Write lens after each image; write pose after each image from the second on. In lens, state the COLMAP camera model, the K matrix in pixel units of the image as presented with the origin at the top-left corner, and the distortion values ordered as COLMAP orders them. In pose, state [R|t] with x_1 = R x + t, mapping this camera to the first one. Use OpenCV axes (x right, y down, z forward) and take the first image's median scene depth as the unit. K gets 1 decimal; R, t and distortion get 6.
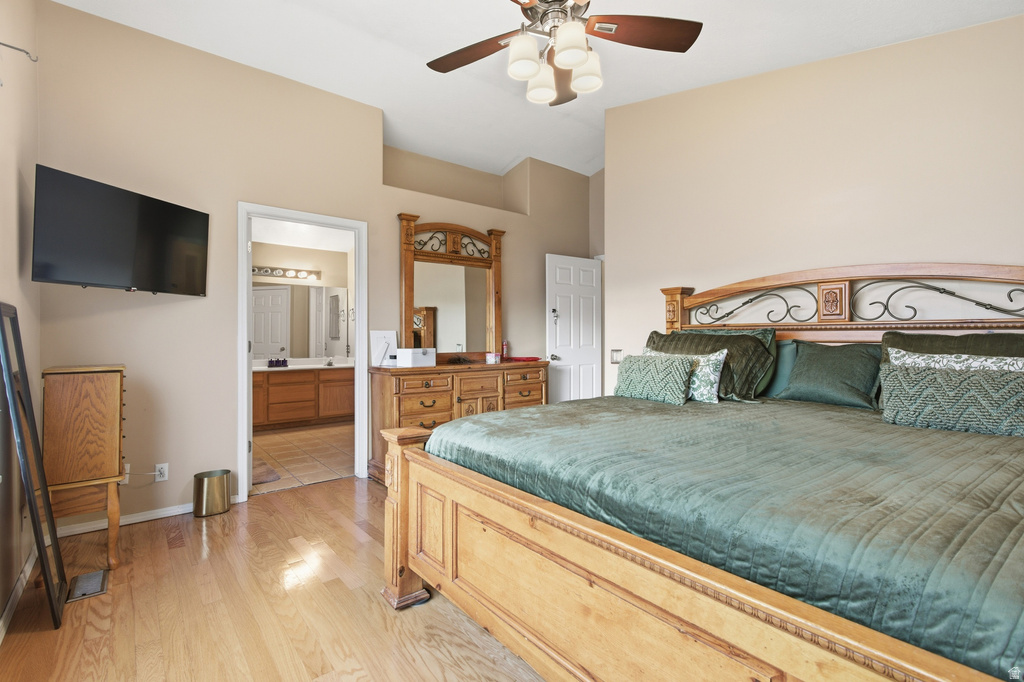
lens RADIAL K [[476.1, 0, 512.0], [0, 476.1, 341.0], [0, 0, 1]] dist [0.000096, 0.000012]
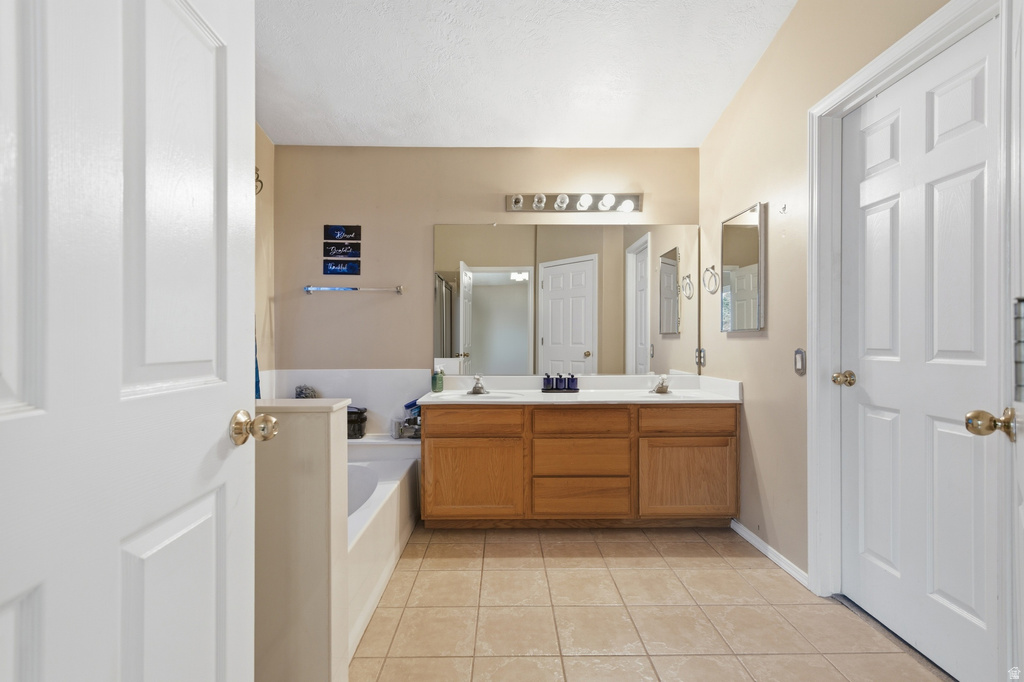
lens RADIAL K [[476.1, 0, 512.0], [0, 476.1, 341.0], [0, 0, 1]] dist [0.000096, 0.000012]
pose [[0.793020, -0.002967, -0.609189, -0.225225], [-0.000893, 0.999981, -0.006032, 0.004471], [0.609195, 0.005327, 0.793002, 0.567182]]
